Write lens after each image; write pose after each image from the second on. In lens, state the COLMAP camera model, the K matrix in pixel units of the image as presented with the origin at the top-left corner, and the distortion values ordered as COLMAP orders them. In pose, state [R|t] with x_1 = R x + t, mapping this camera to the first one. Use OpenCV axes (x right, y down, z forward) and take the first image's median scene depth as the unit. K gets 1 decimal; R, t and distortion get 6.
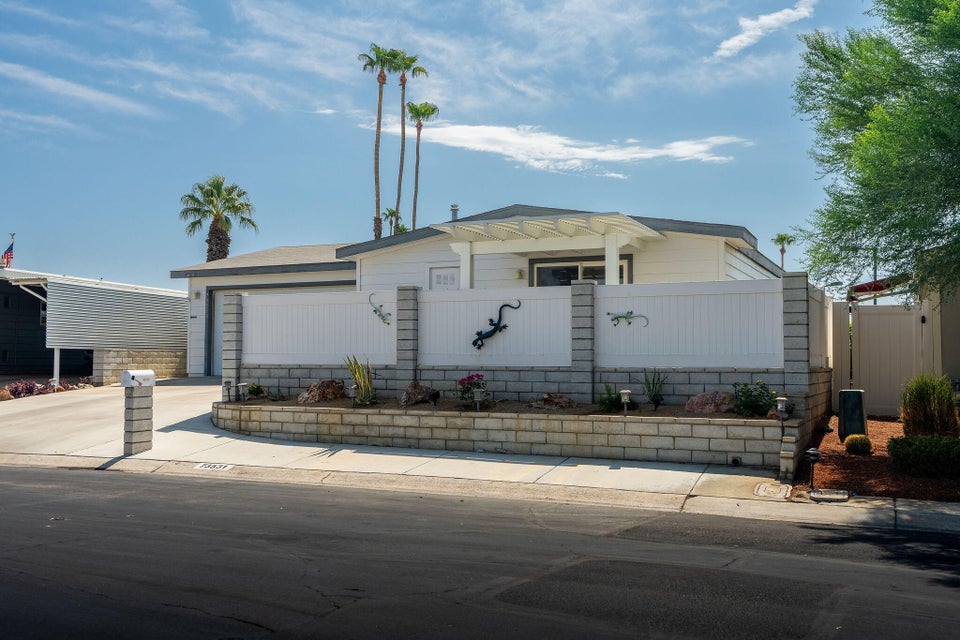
lens RADIAL K [[943.9, 0, 480.2], [0, 943.9, 321.6], [0, 0, 1]] dist [-0.019240, 0.000000]
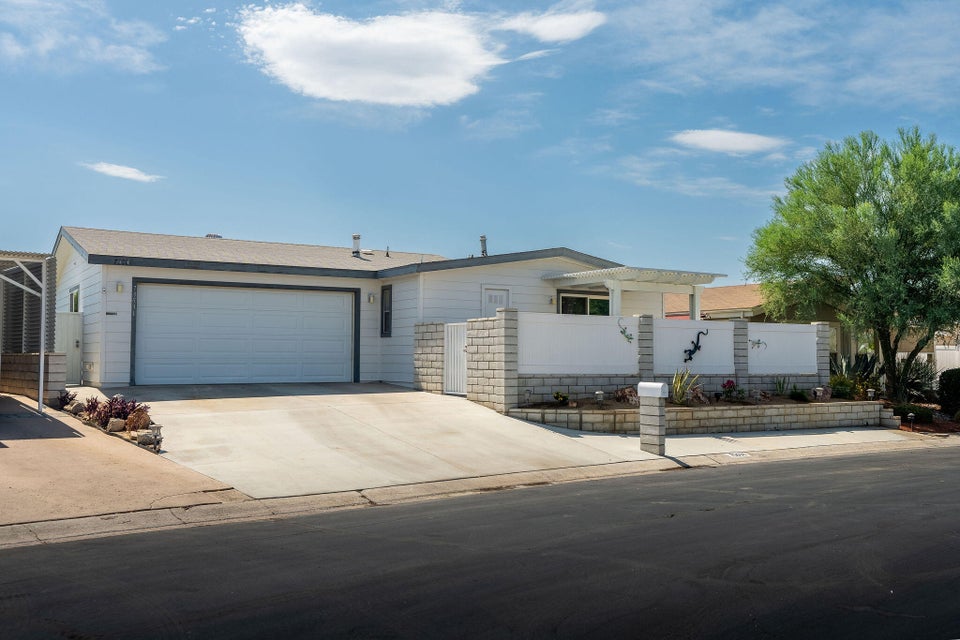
lens RADIAL K [[905.0, 0, 480.7], [0, 905.0, 318.4], [0, 0, 1]] dist [-0.021392, 0.000000]
pose [[0.533495, 0.039254, 0.844892, -1.323964], [-0.041006, 0.998948, -0.020519, 0.004060], [-0.844809, -0.023698, 0.534543, 0.540858]]
